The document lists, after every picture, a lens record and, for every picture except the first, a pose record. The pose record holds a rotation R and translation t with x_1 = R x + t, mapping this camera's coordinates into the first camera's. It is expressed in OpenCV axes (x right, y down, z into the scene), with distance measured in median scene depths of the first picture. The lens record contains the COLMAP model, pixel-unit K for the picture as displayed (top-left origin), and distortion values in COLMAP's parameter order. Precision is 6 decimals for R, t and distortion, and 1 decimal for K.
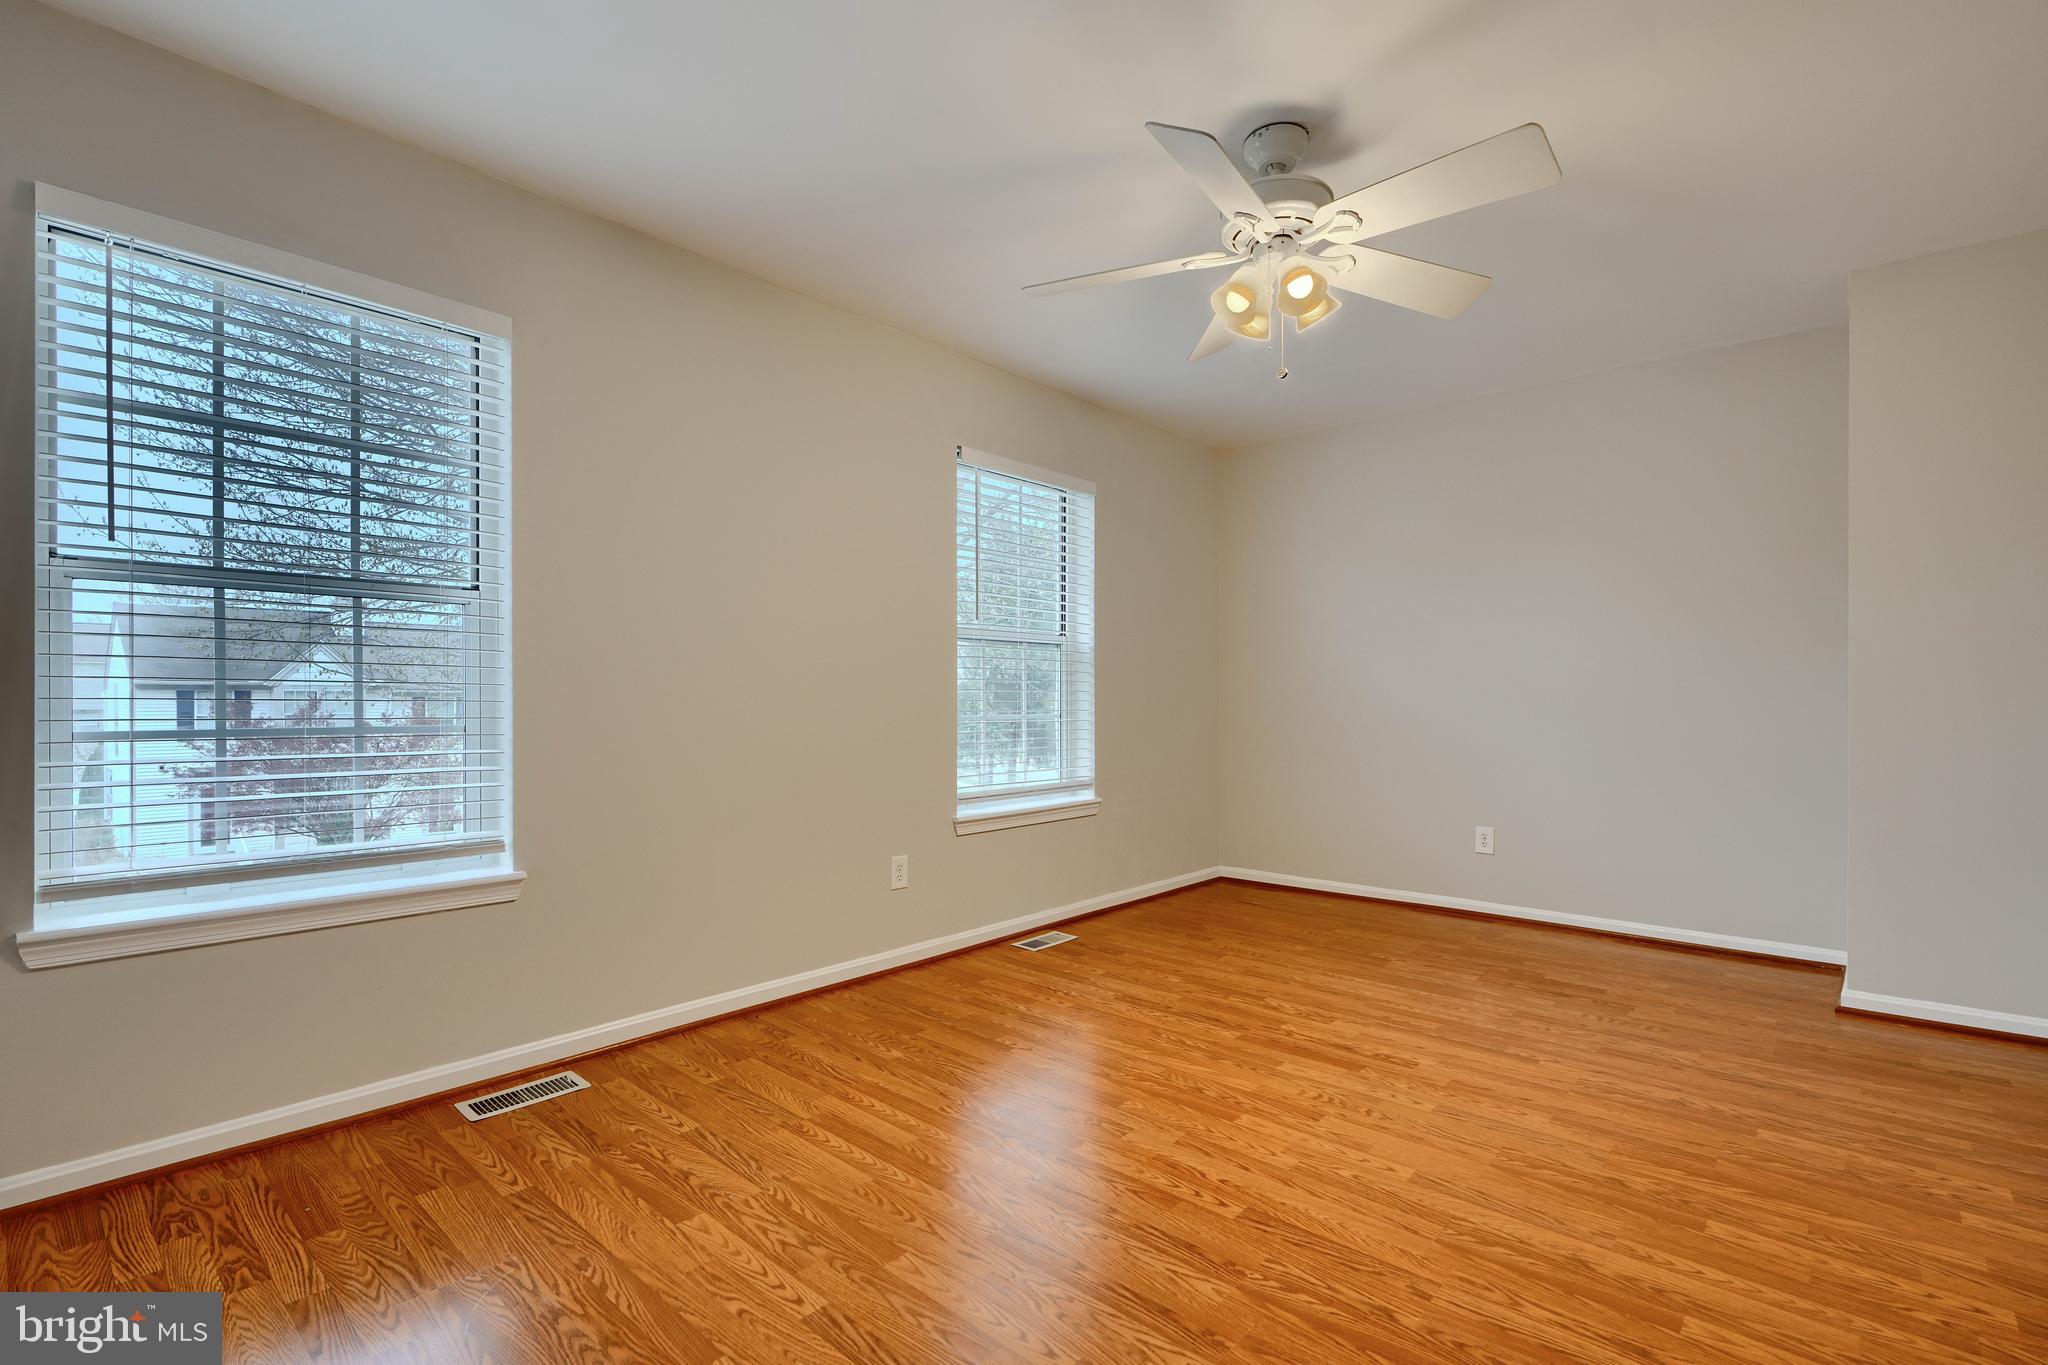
lens RADIAL K [[928.6, 0, 1031.9], [0, 928.6, 695.2], [0, 0, 1]] dist [-0.014595, -0.000156]
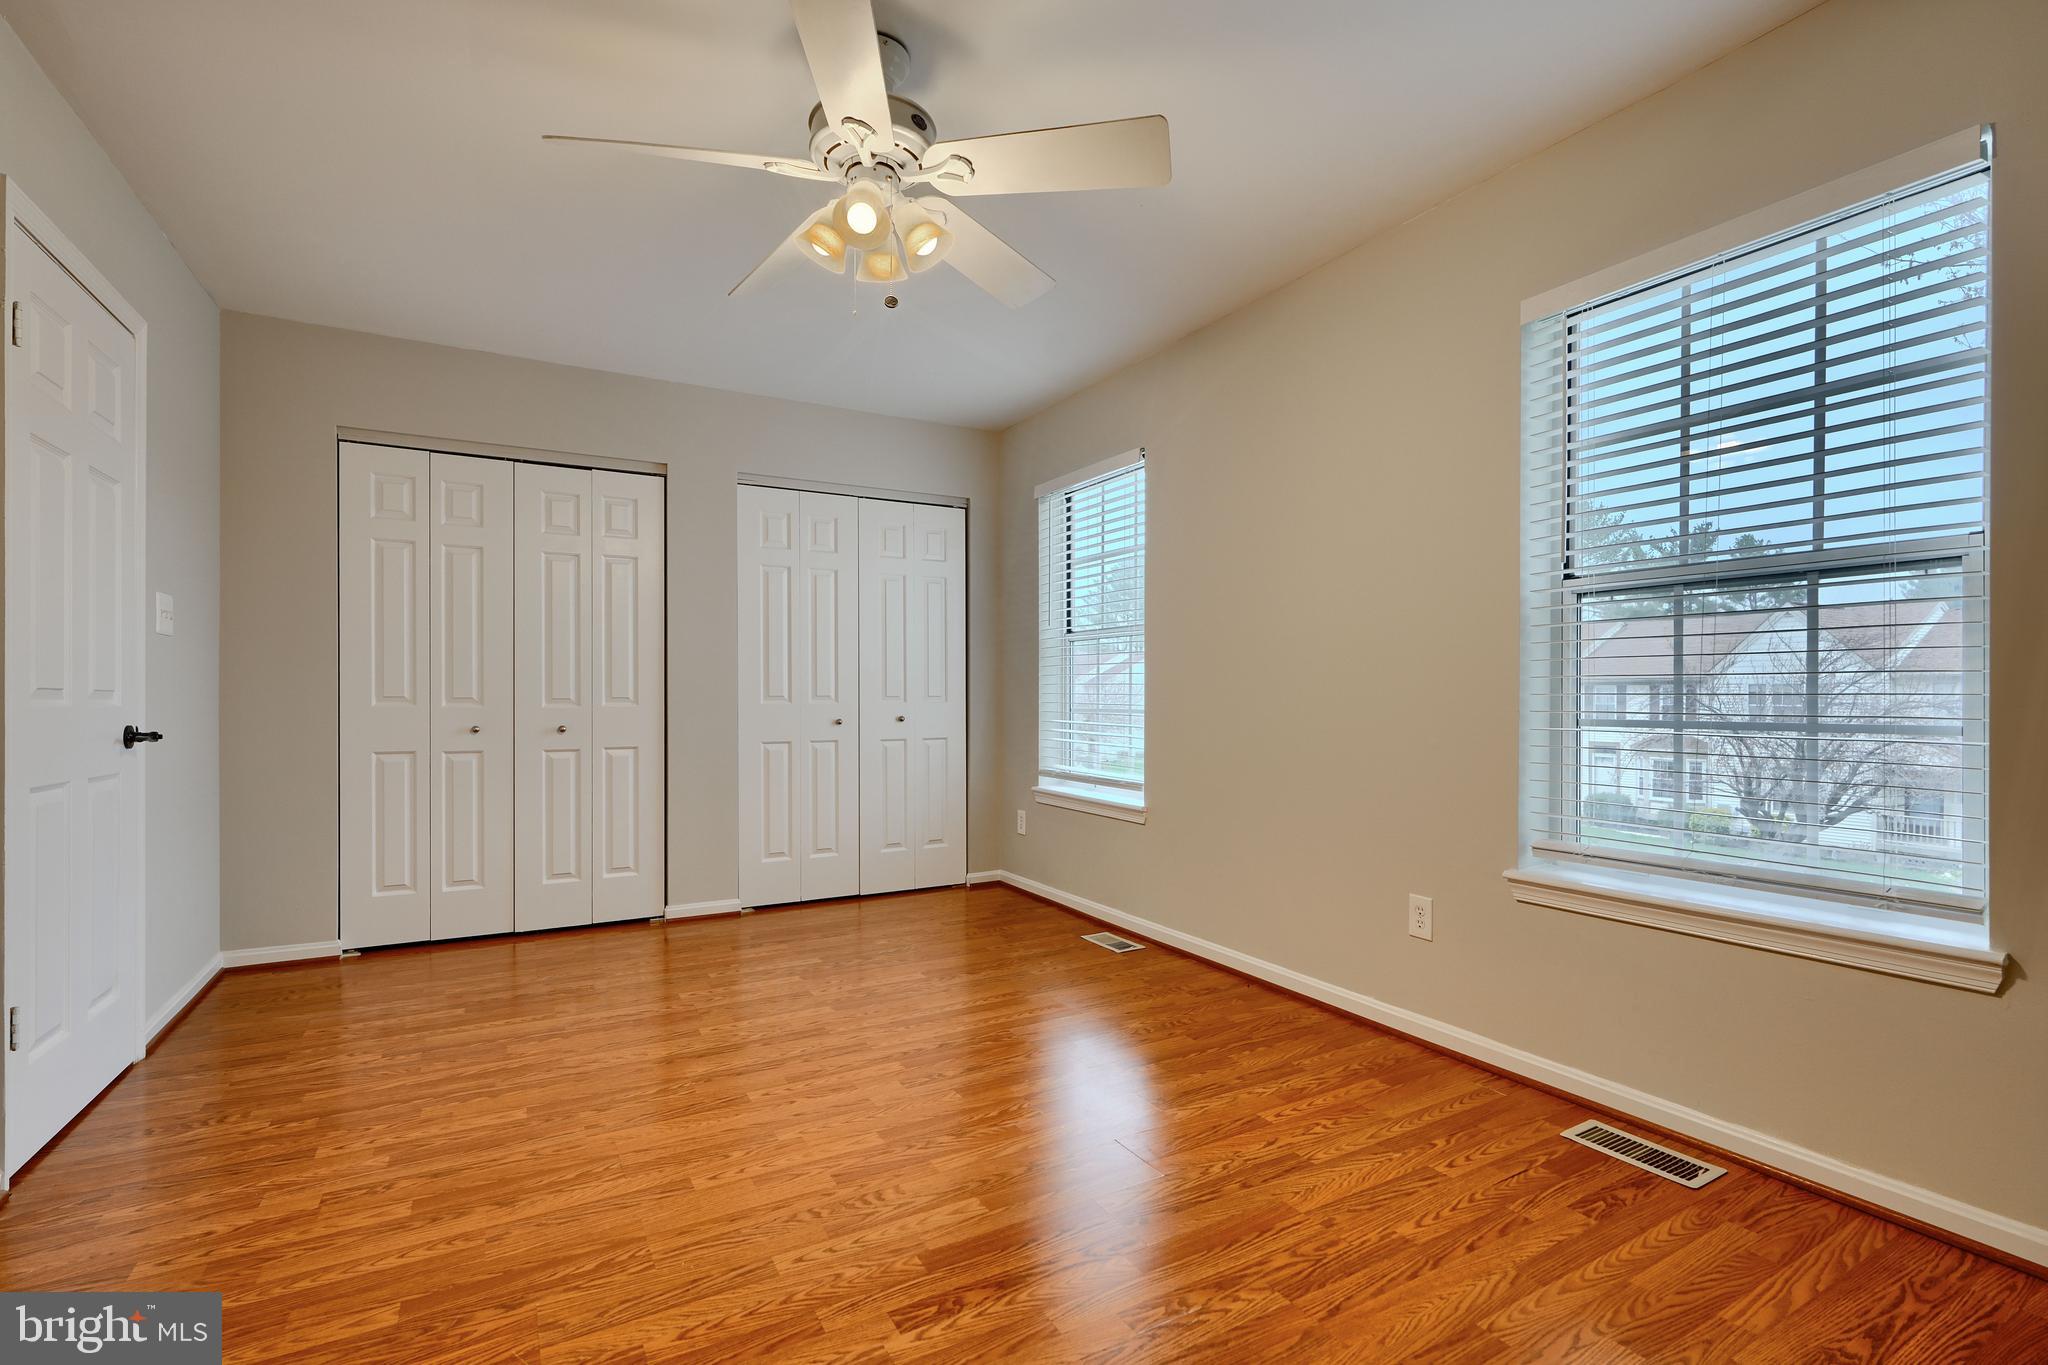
lens RADIAL K [[928.6, 0, 1030.7], [0, 928.6, 686.5], [0, 0, 1]] dist [-0.014595, -0.000156]
pose [[-0.307688, -0.003742, -0.951480, 0.968915], [0.004154, 0.999977, -0.005276, 0.000023], [0.951478, -0.005576, -0.307666, 1.292286]]
